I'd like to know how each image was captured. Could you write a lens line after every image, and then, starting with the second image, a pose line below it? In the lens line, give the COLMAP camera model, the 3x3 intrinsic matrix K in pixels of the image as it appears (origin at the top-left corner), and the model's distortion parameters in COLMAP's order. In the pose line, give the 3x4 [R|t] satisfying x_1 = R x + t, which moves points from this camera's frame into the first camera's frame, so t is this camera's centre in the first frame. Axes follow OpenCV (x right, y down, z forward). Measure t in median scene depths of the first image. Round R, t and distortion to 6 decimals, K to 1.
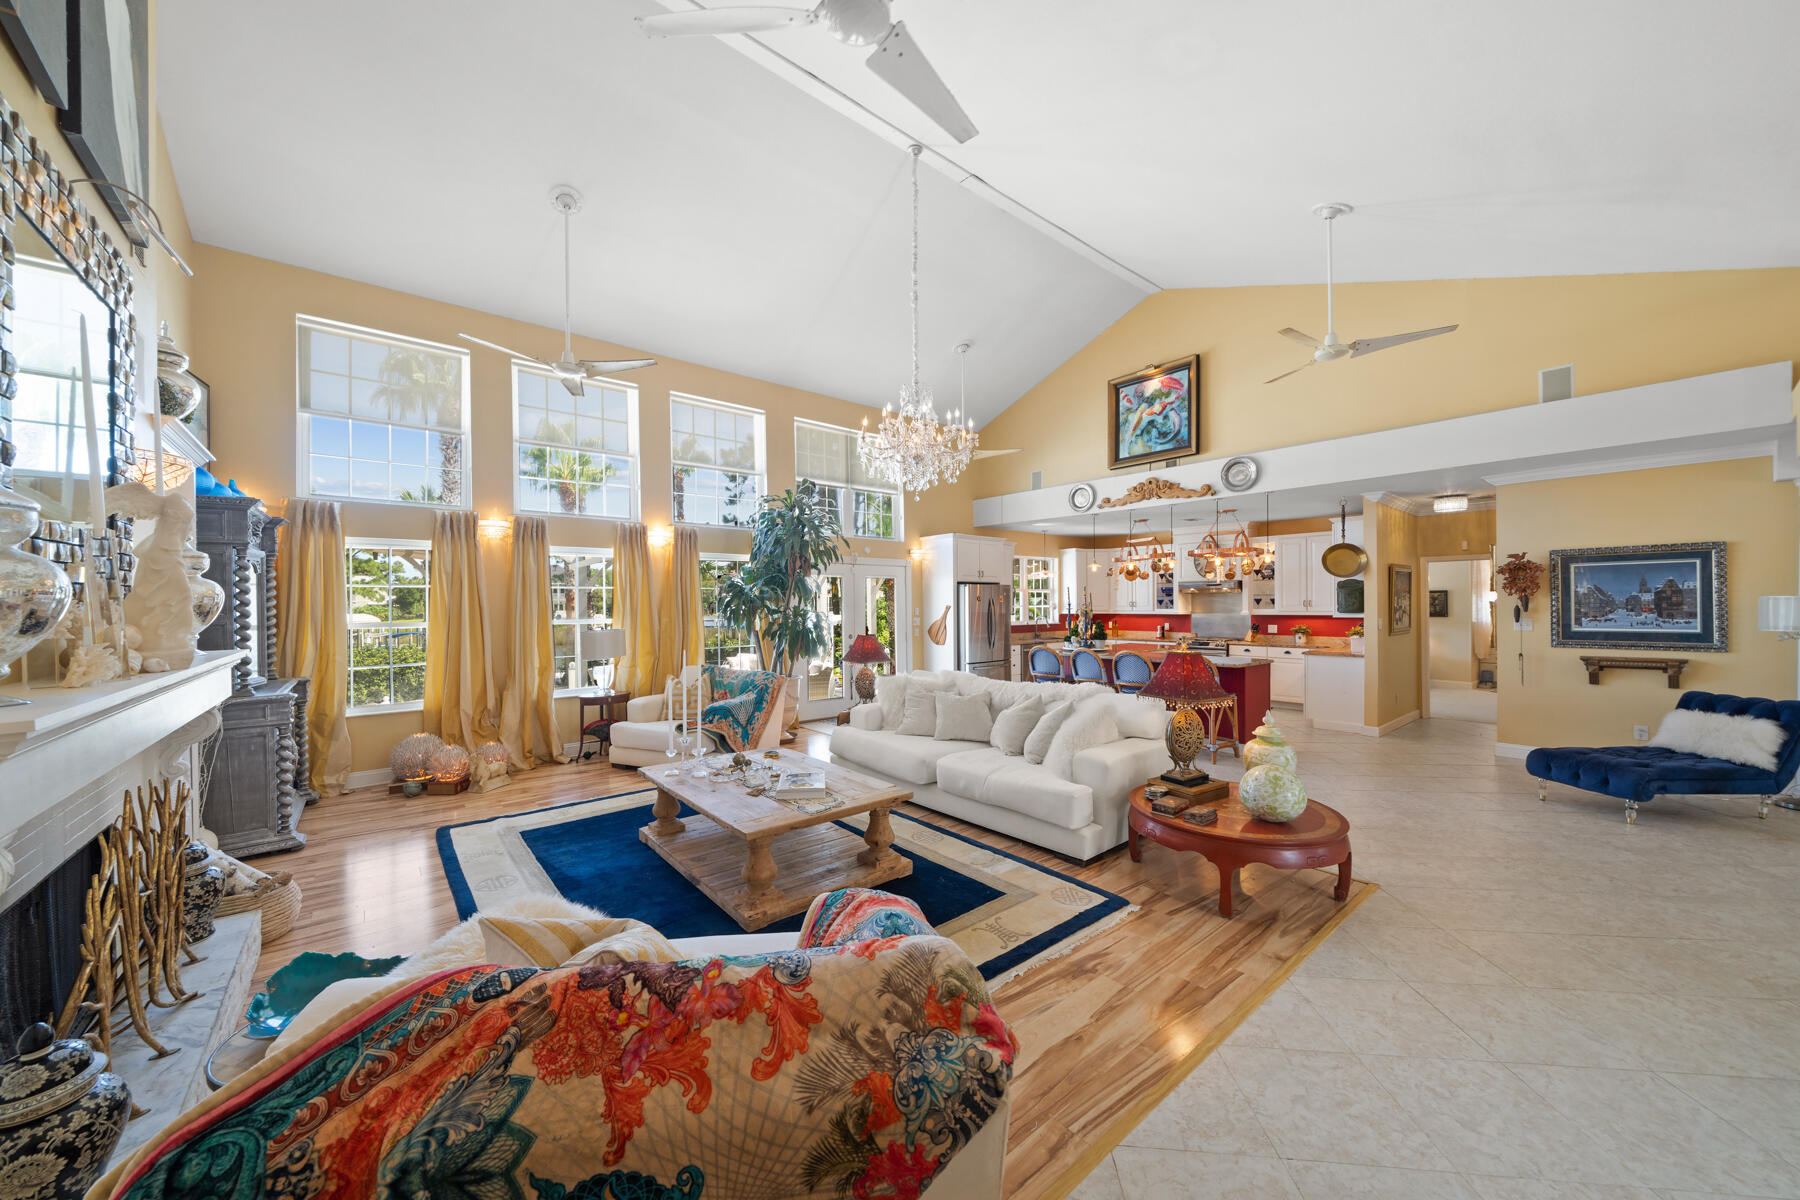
lens RADIAL K [[641.8, 0, 888.2], [0, 641.8, 607.2], [0, 0, 1]] dist [-0.002739, 0.000044]
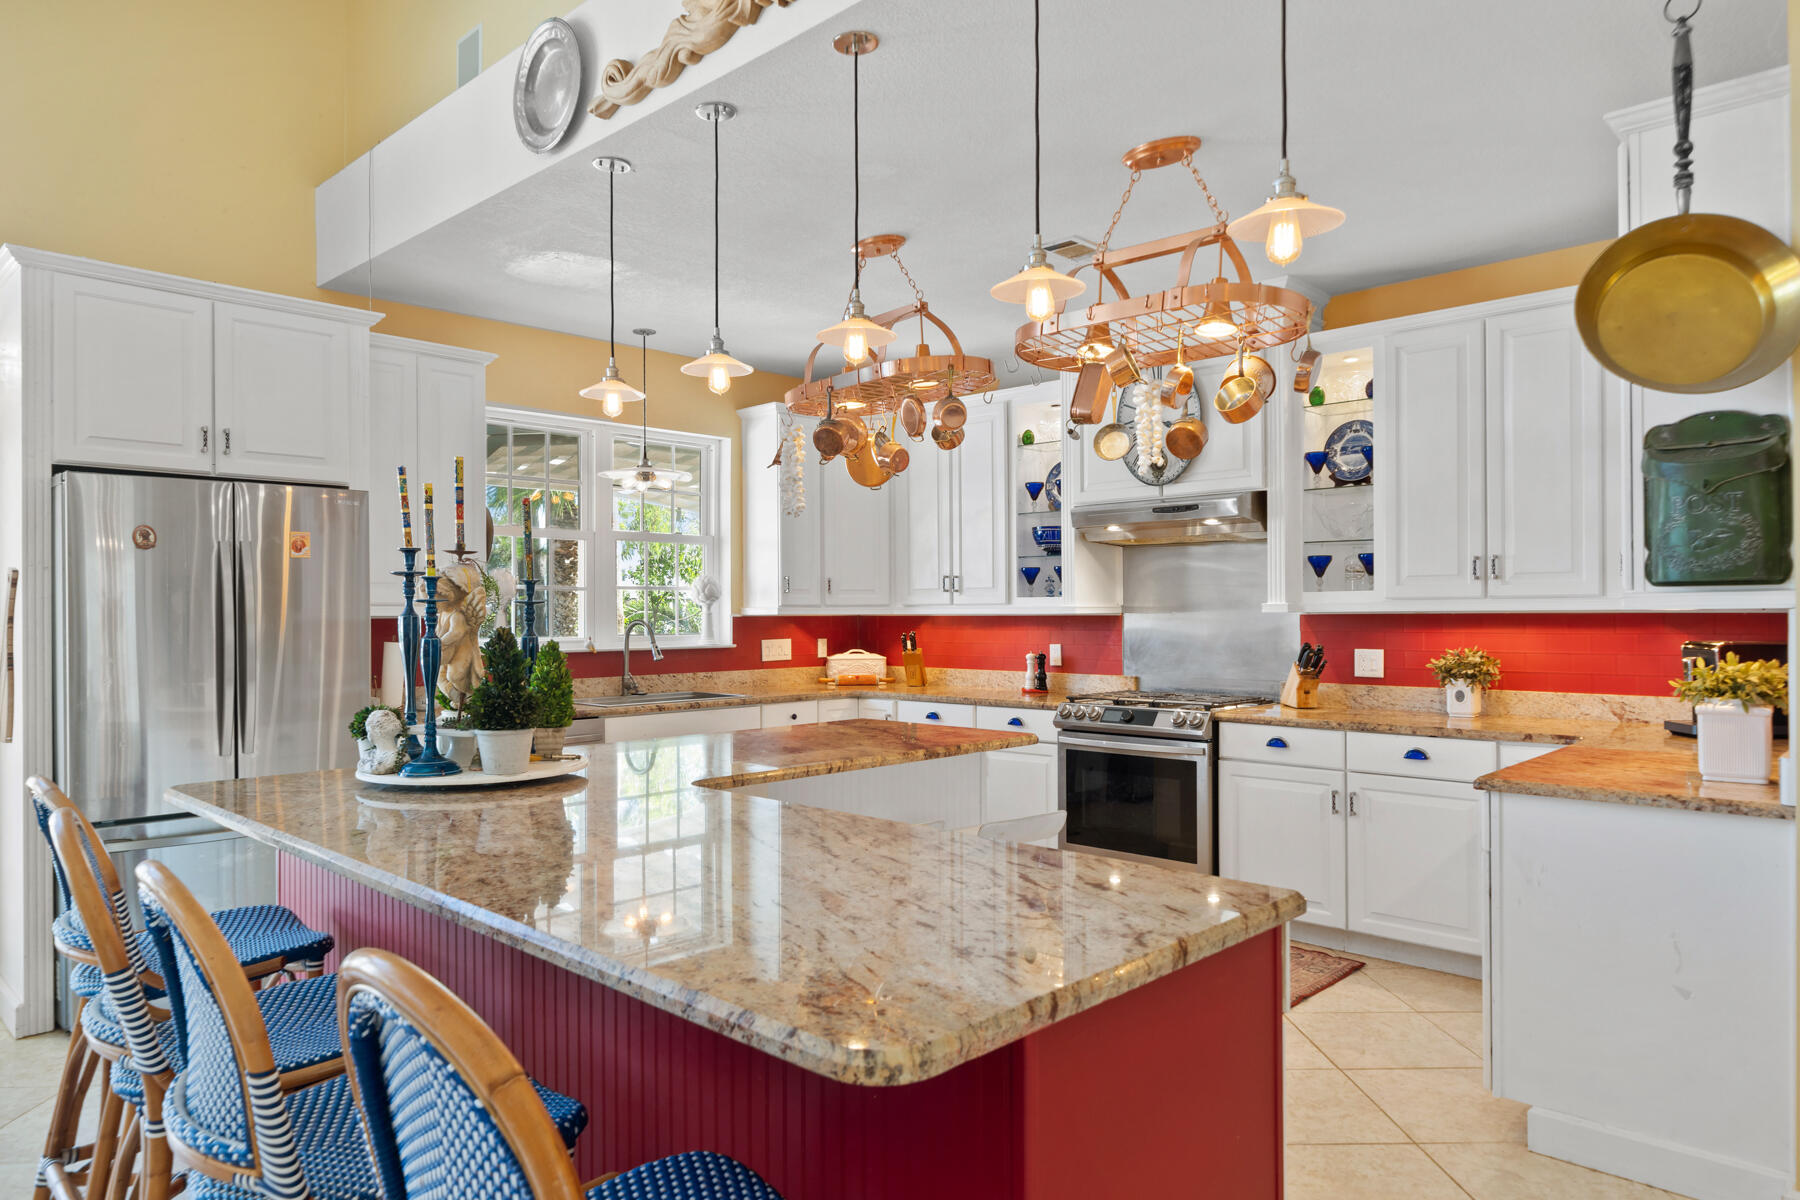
lens RADIAL K [[1130.3, 0, 902.0], [0, 1130.3, 608.2], [0, 0, 1]] dist [0.008455, 0.002774]
pose [[0.992854, 0.001286, 0.119328, 0.433294], [-0.000159, 0.999955, -0.009451, 0.018759], [-0.119335, 0.009365, 0.992810, 0.683008]]
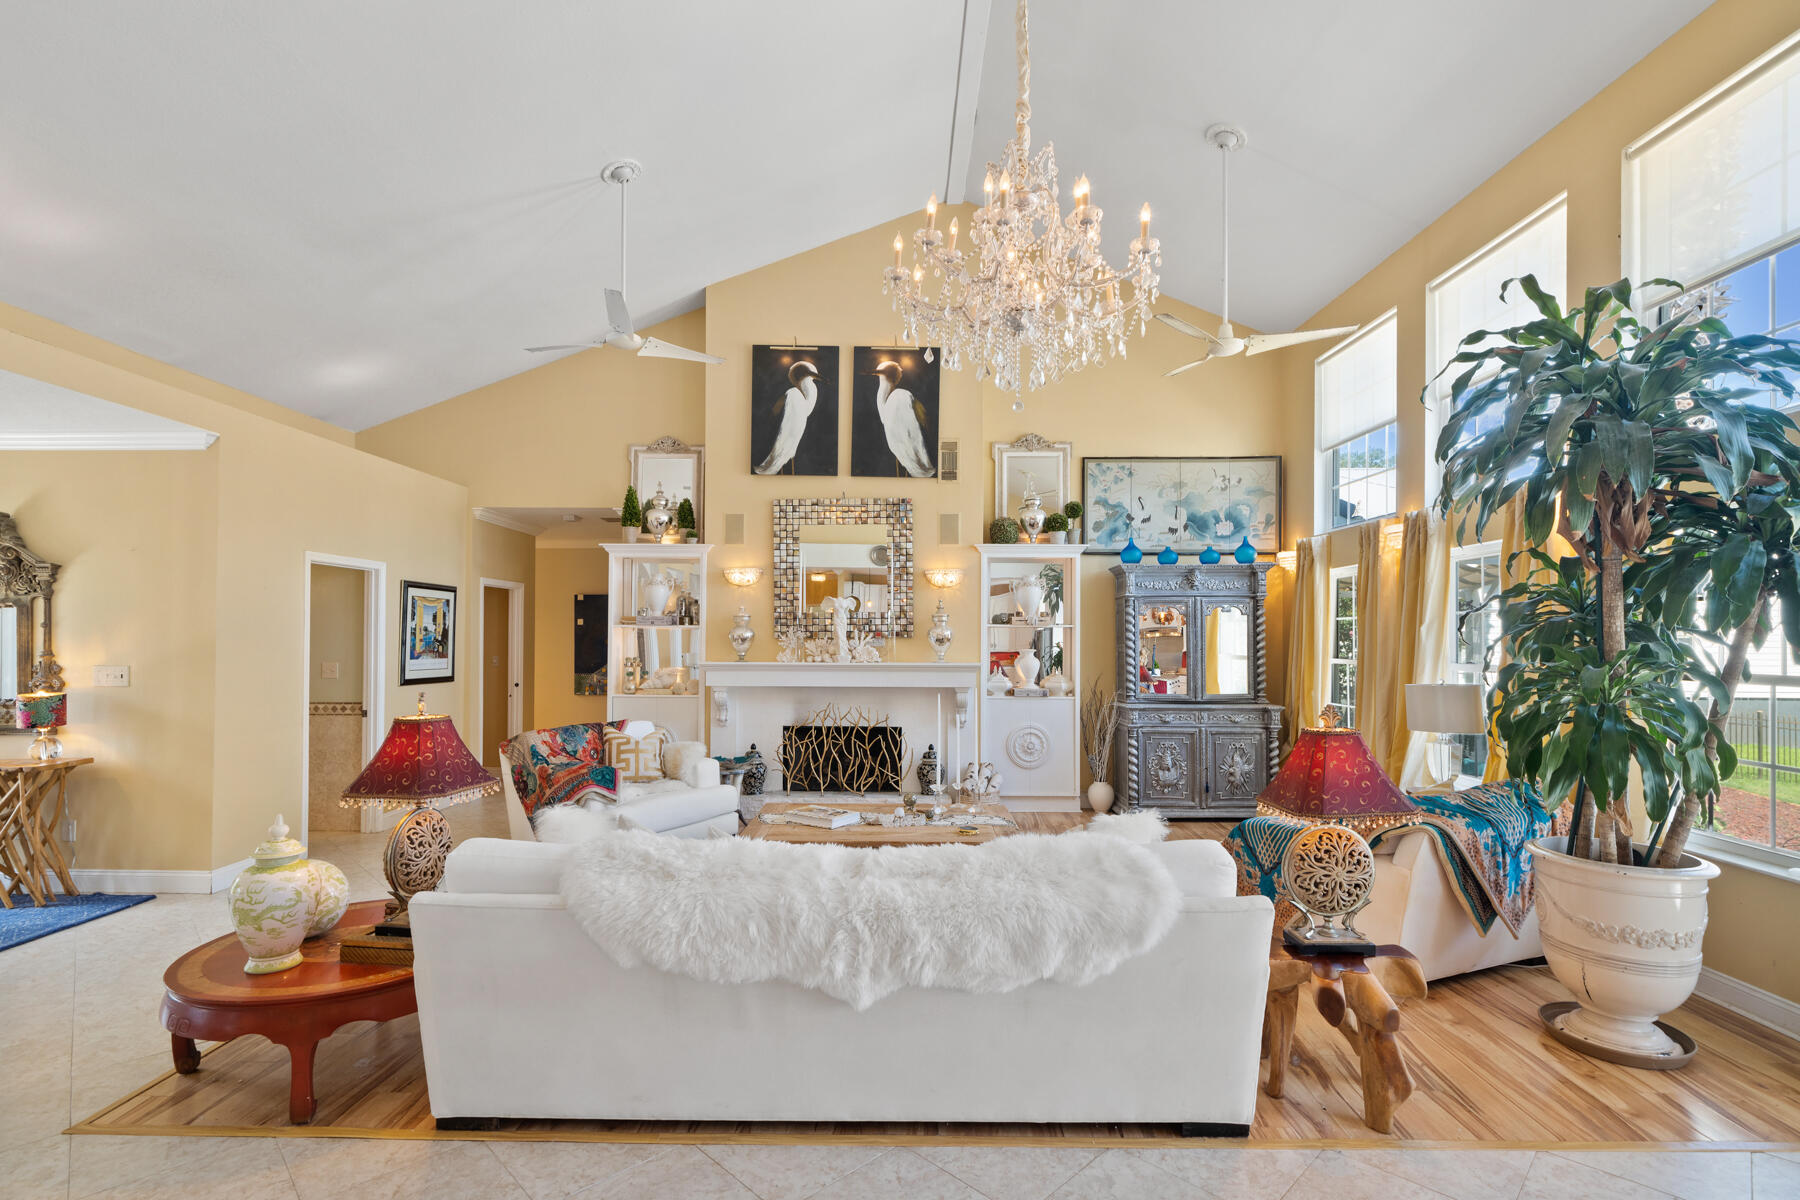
lens RADIAL K [[841.8, 0, 893.1], [0, 841.8, 628.0], [0, 0, 1]] dist [-0.000992, 0.000260]
pose [[-0.650362, -0.008495, -0.759577, 0.395831], [-0.004397, 0.999963, -0.007419, -0.006340], [0.759612, -0.001485, -0.650375, 0.944631]]
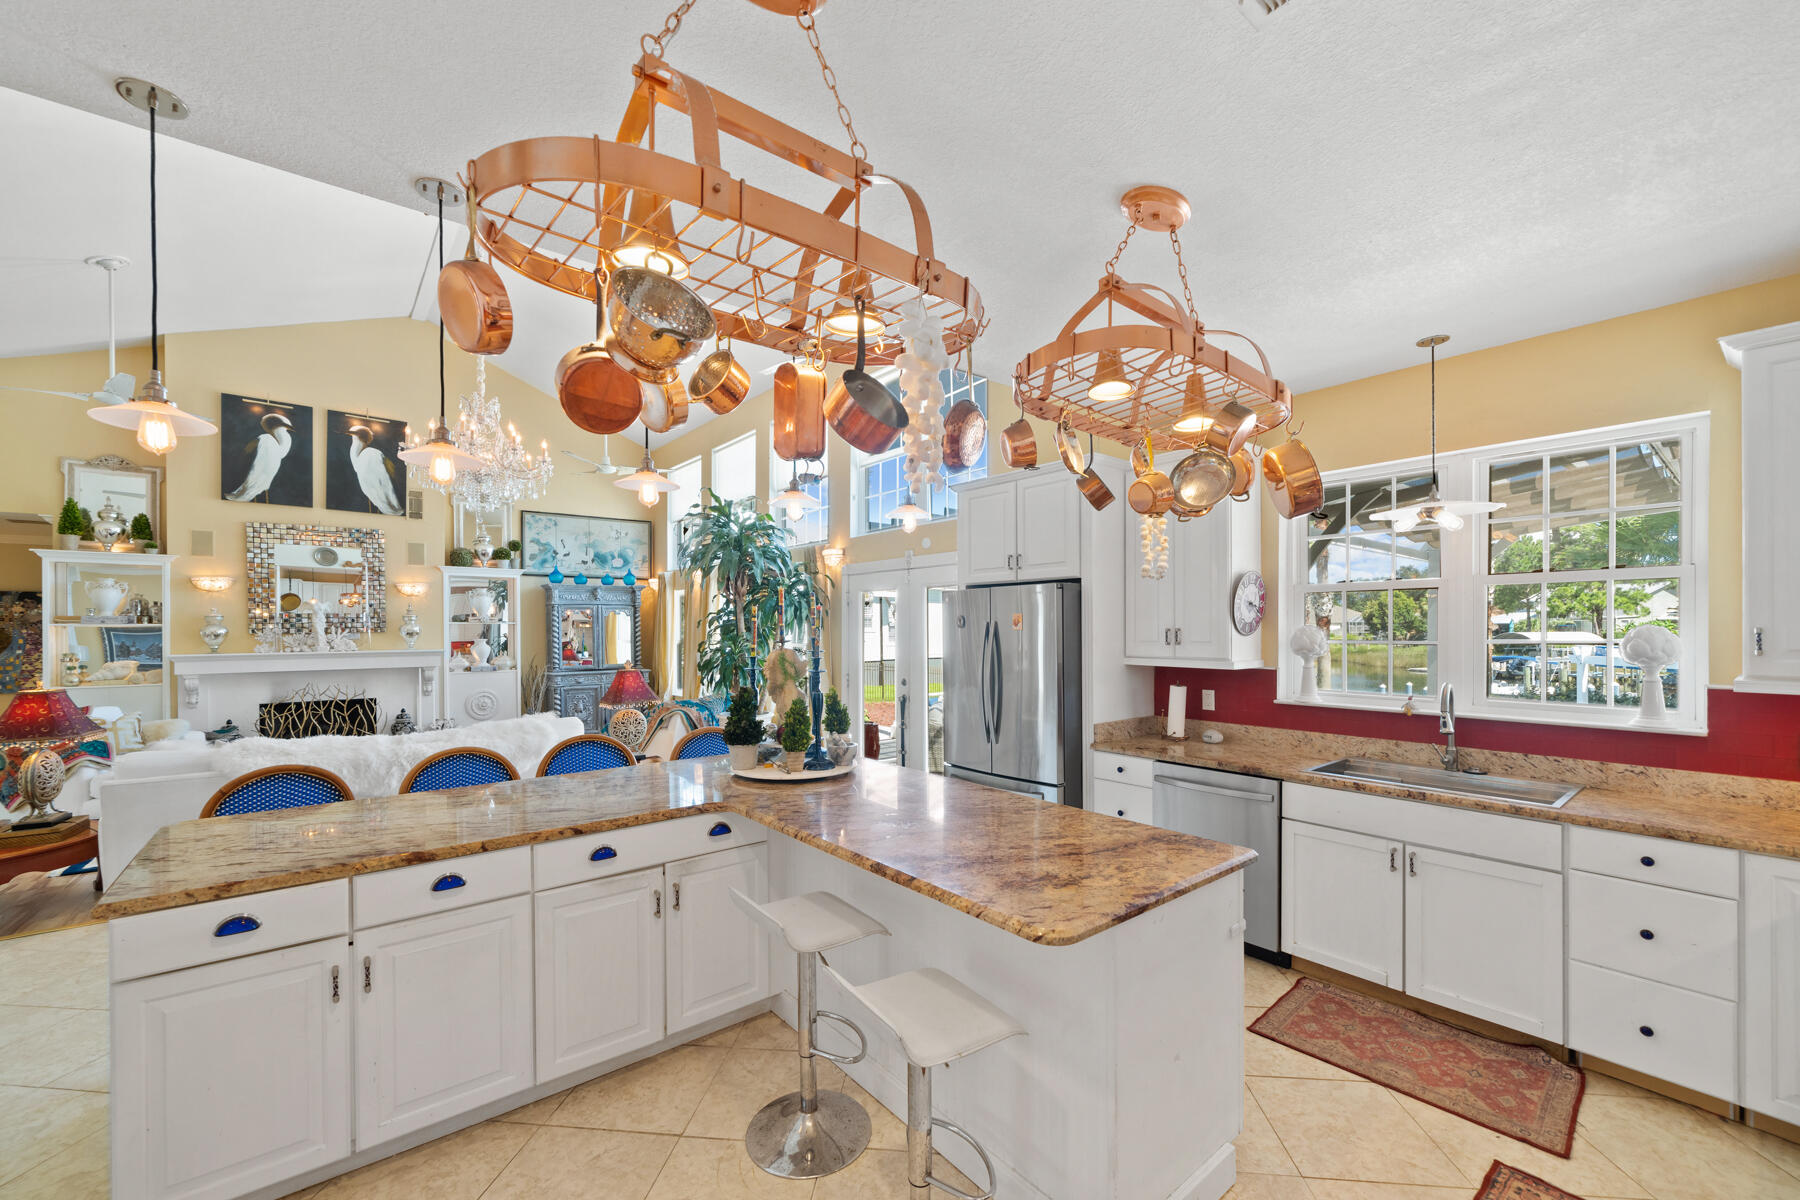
lens RADIAL K [[709.7, 0, 890.1], [0, 709.7, 631.0], [0, 0, 1]] dist [-0.000118, -0.000615]
pose [[-0.018416, 0.009695, -0.999783, 0.755308], [0.001562, 0.999952, 0.009668, -0.014017], [0.999829, -0.001384, -0.018430, 1.151148]]
